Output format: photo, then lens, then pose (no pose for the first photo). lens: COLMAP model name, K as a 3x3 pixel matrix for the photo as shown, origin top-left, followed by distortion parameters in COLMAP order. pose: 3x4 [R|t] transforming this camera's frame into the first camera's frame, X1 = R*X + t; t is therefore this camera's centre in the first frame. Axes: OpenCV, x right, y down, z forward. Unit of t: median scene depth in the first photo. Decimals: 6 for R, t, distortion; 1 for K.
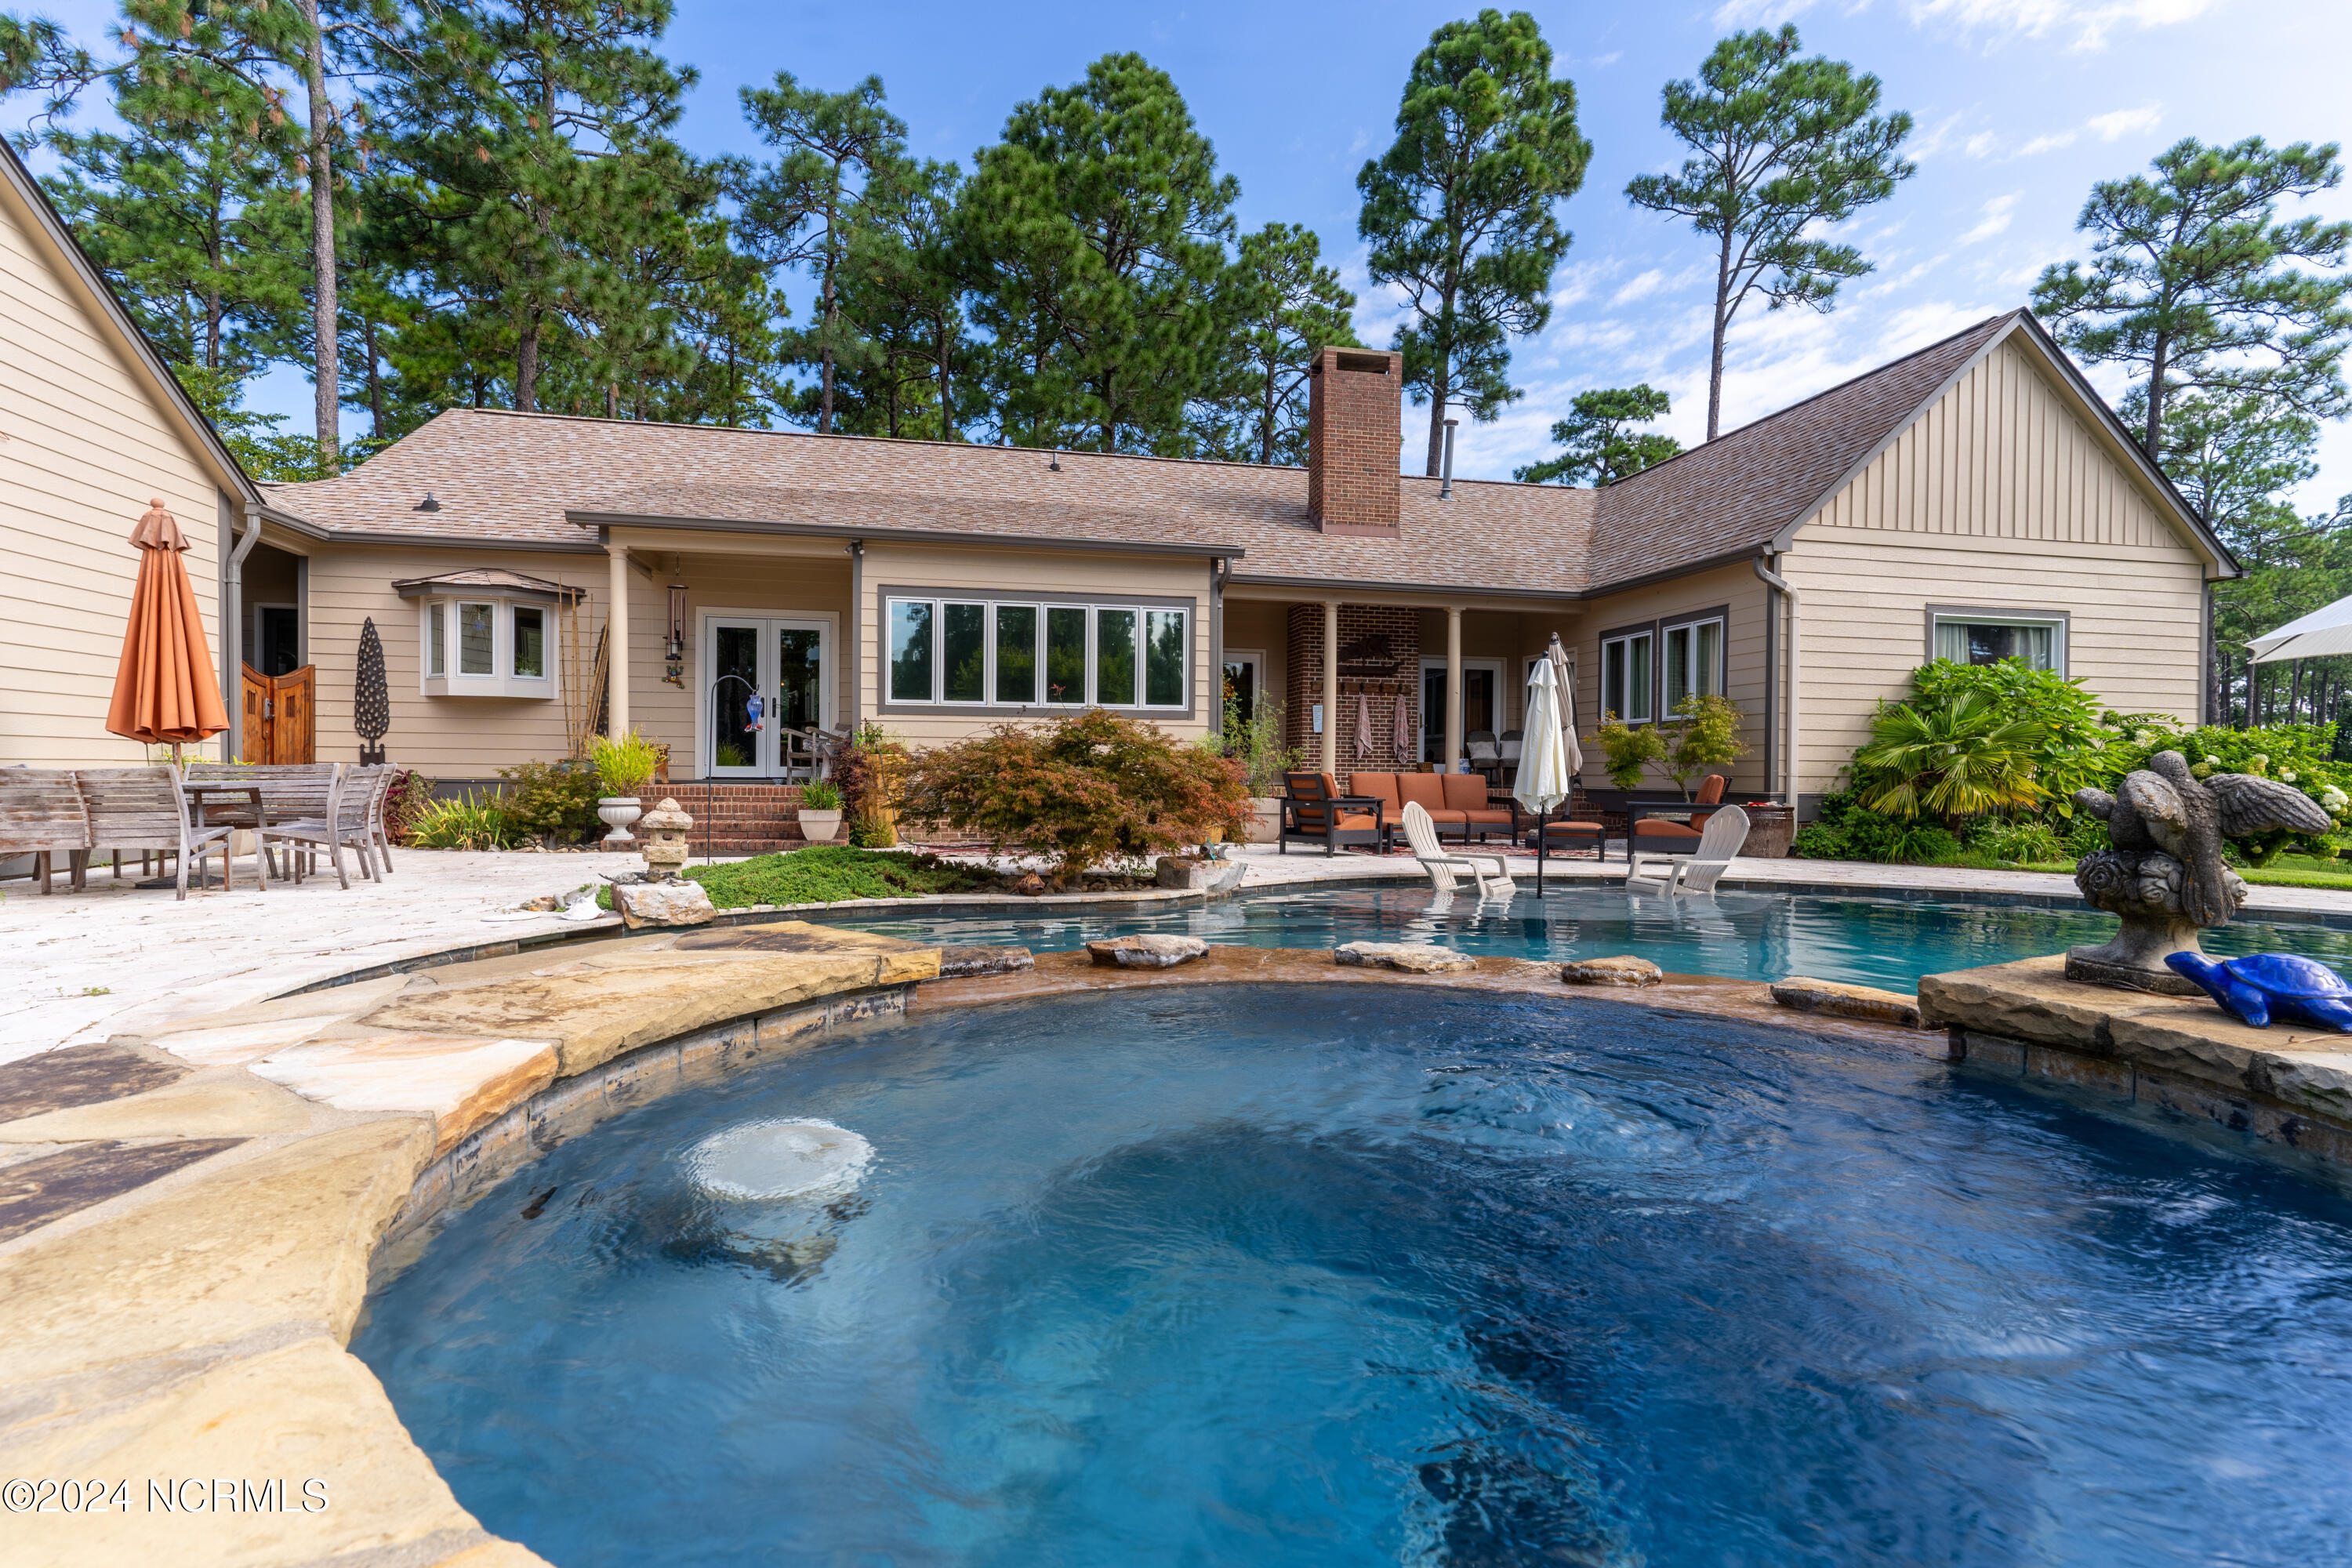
lens RADIAL K [[1124.6, 0, 1185.8], [0, 1124.6, 785.3], [0, 0, 1]] dist [-0.000234, -0.000025]
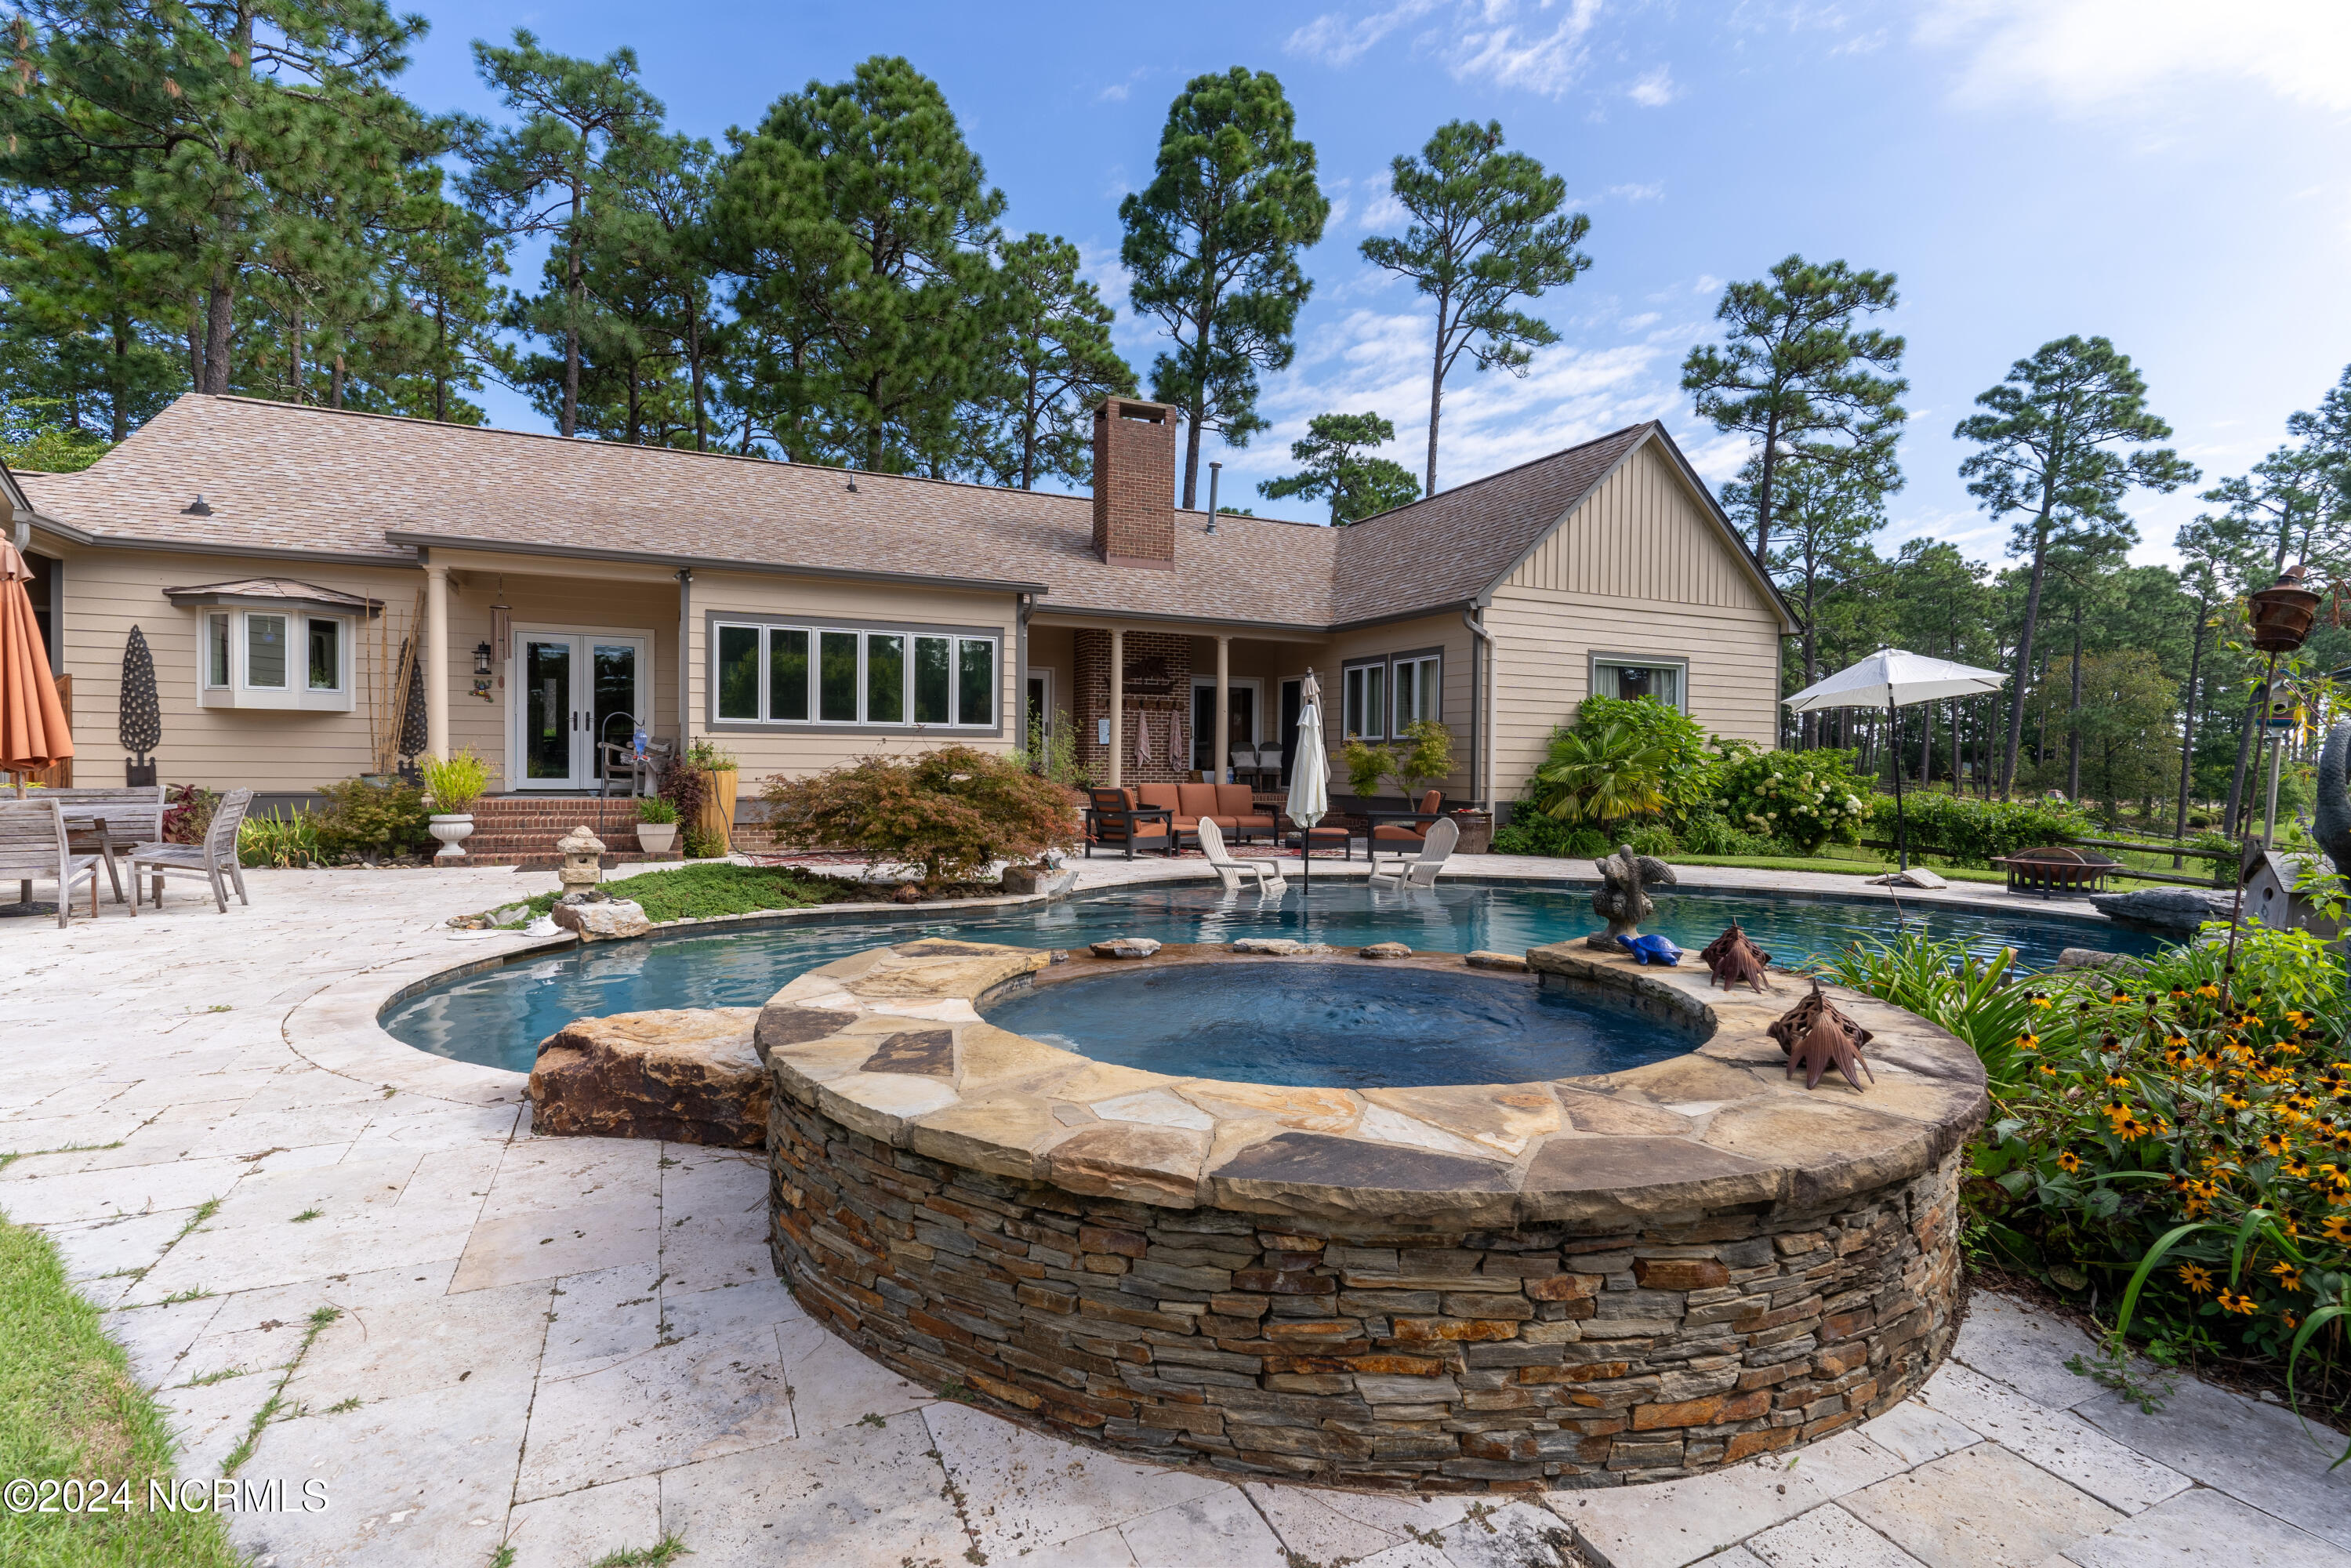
lens RADIAL K [[1122.7, 0, 1182.4], [0, 1122.7, 782.7], [0, 0, 1]] dist [0.000406, 0.000479]
pose [[0.975569, -0.001550, 0.219688, -0.052436], [-0.000298, 0.999965, 0.008376, -0.018787], [-0.219693, -0.008236, 0.975534, -0.107548]]
